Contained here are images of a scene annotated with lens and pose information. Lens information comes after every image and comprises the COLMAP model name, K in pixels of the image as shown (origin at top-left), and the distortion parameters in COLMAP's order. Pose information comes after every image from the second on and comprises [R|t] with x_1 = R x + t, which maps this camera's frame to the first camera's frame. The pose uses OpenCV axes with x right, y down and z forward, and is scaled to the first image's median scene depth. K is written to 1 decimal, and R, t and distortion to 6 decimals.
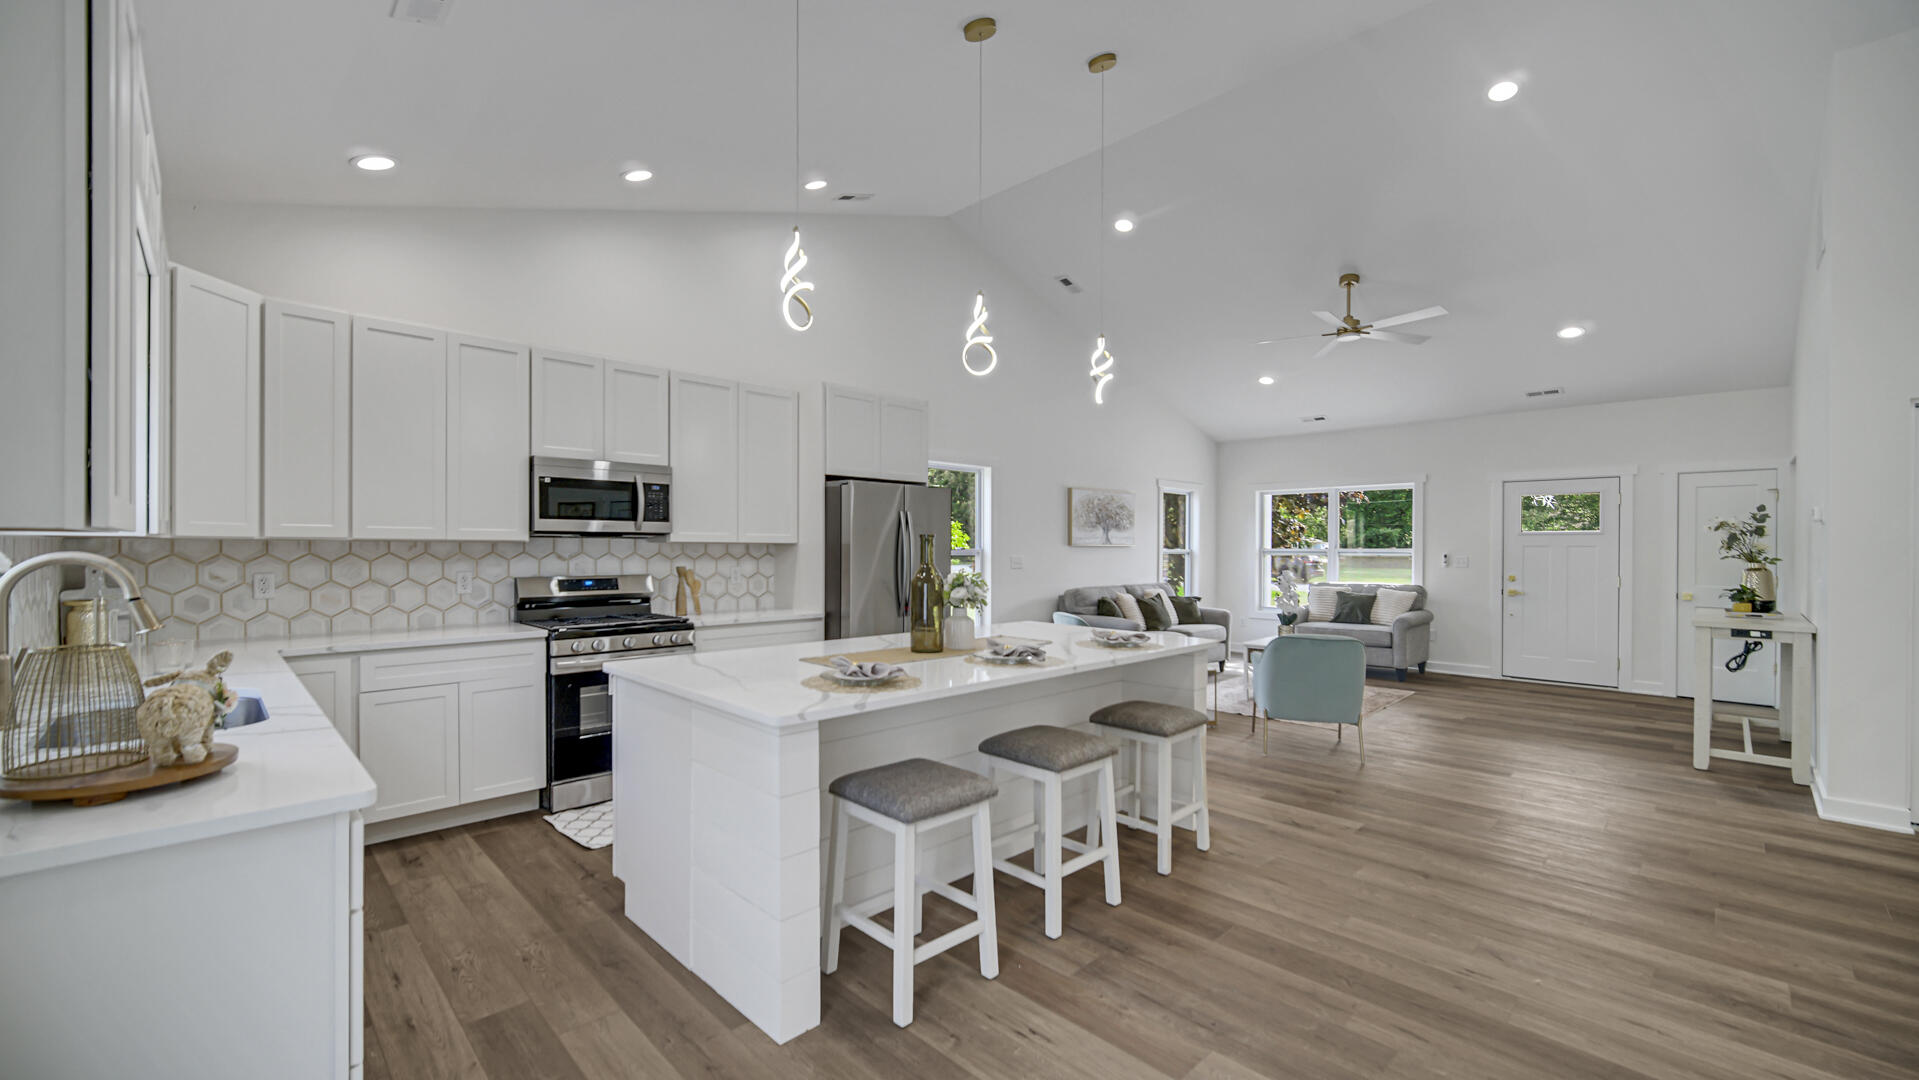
lens RADIAL K [[772.1, 0, 942.4], [0, 772.1, 545.1], [0, 0, 1]] dist [-0.001811, 0.000277]
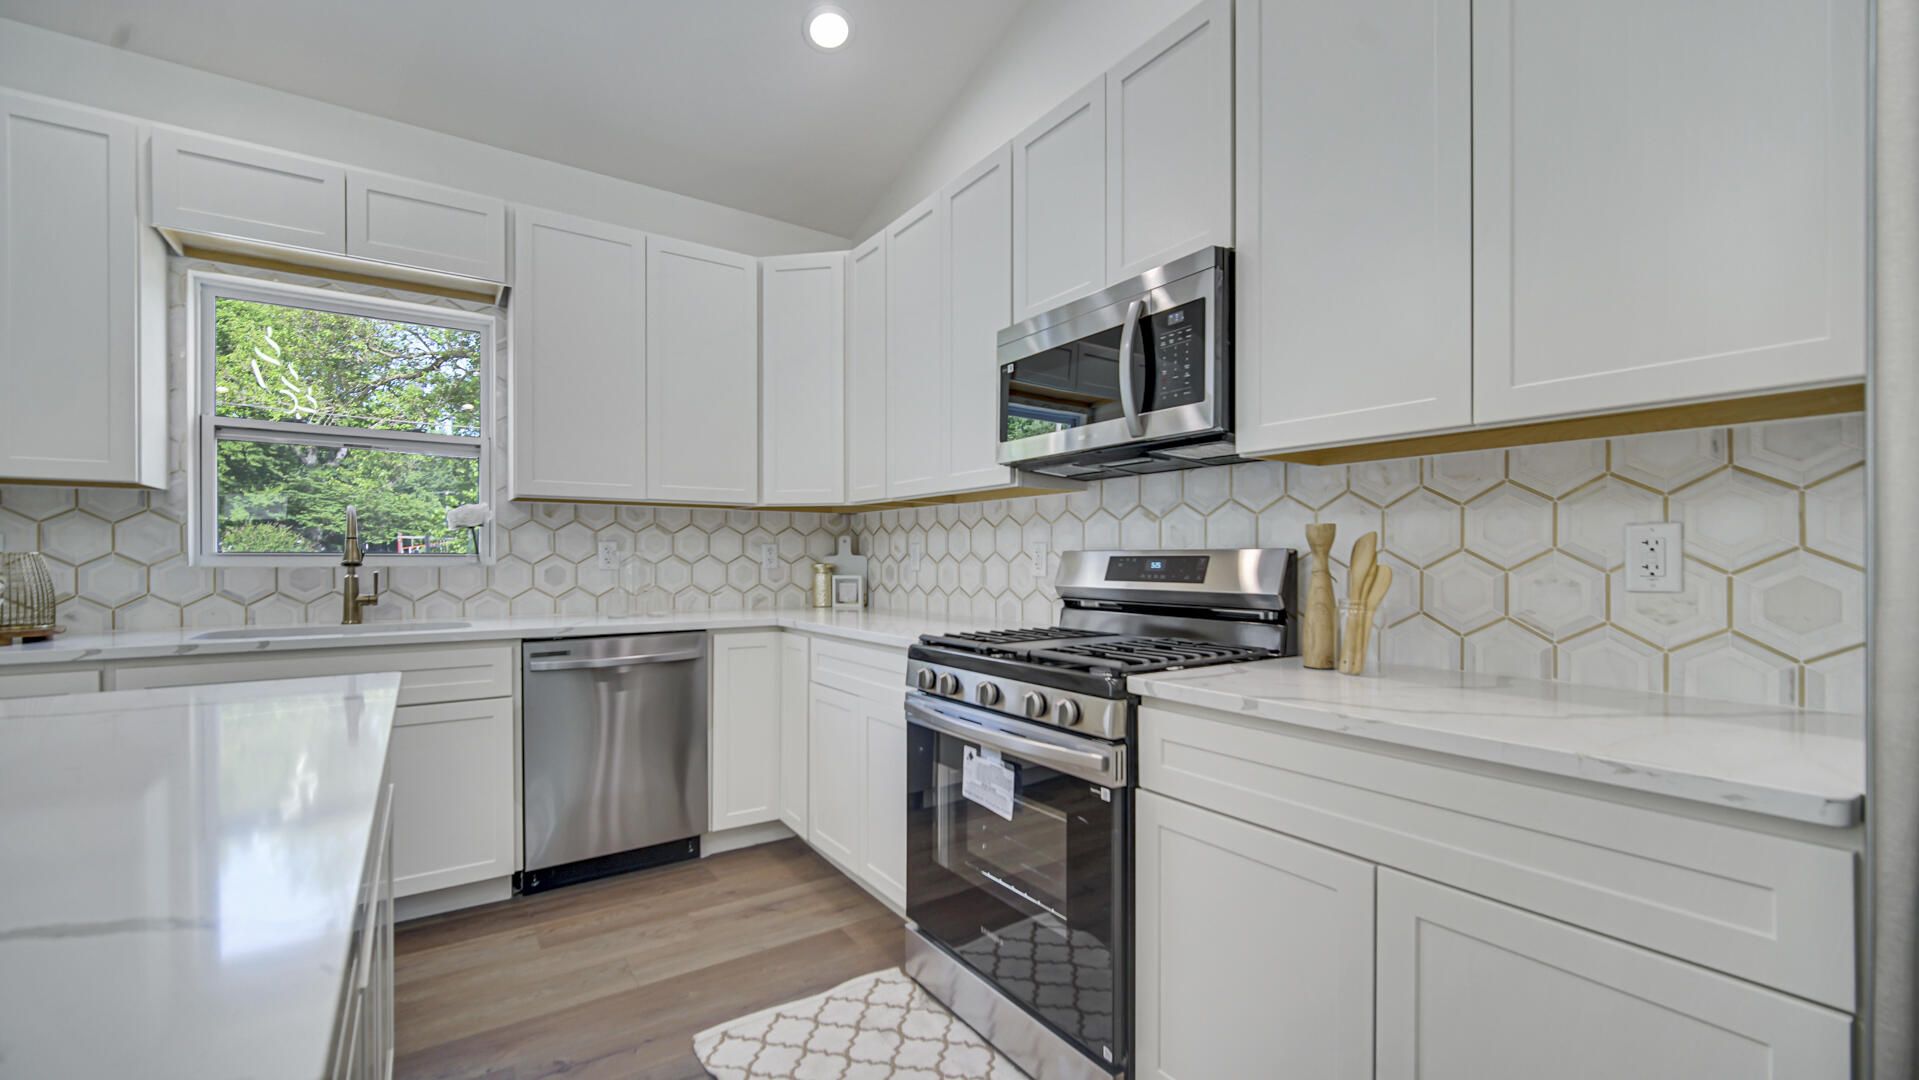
lens RADIAL K [[772.1, 0, 936.8], [0, 772.1, 554.9], [0, 0, 1]] dist [-0.001811, 0.000277]
pose [[-0.186260, -0.010616, -0.982443, 0.024778], [-0.000046, 0.999942, -0.010796, 0.042641], [0.982500, -0.001965, -0.186250, 0.852927]]
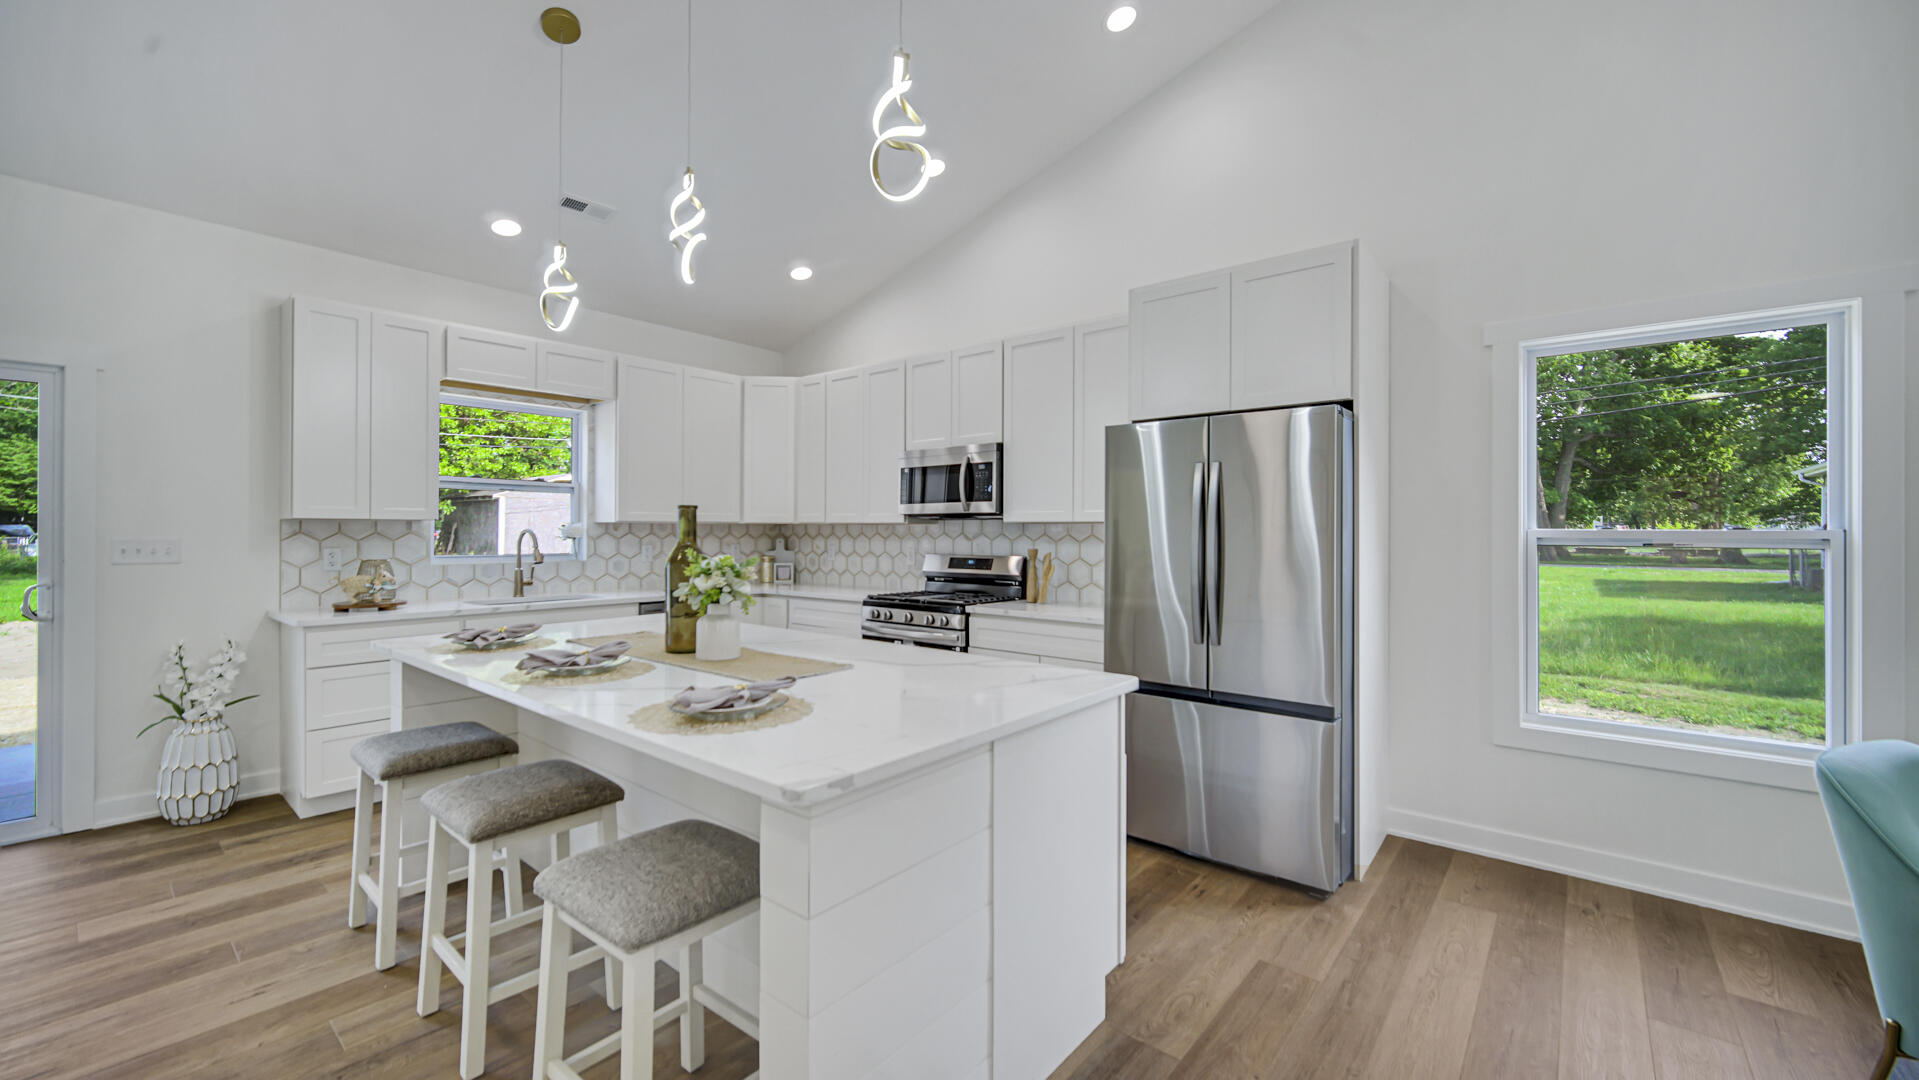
lens RADIAL K [[758.6, 0, 946.2], [0, 758.6, 530.8], [0, 0, 1]] dist [-0.003486, 0.000845]
pose [[0.094903, -0.007125, -0.995461, 0.513642], [-0.001582, 0.999972, -0.007308, 0.012417], [0.995485, 0.002268, 0.094889, 0.773382]]
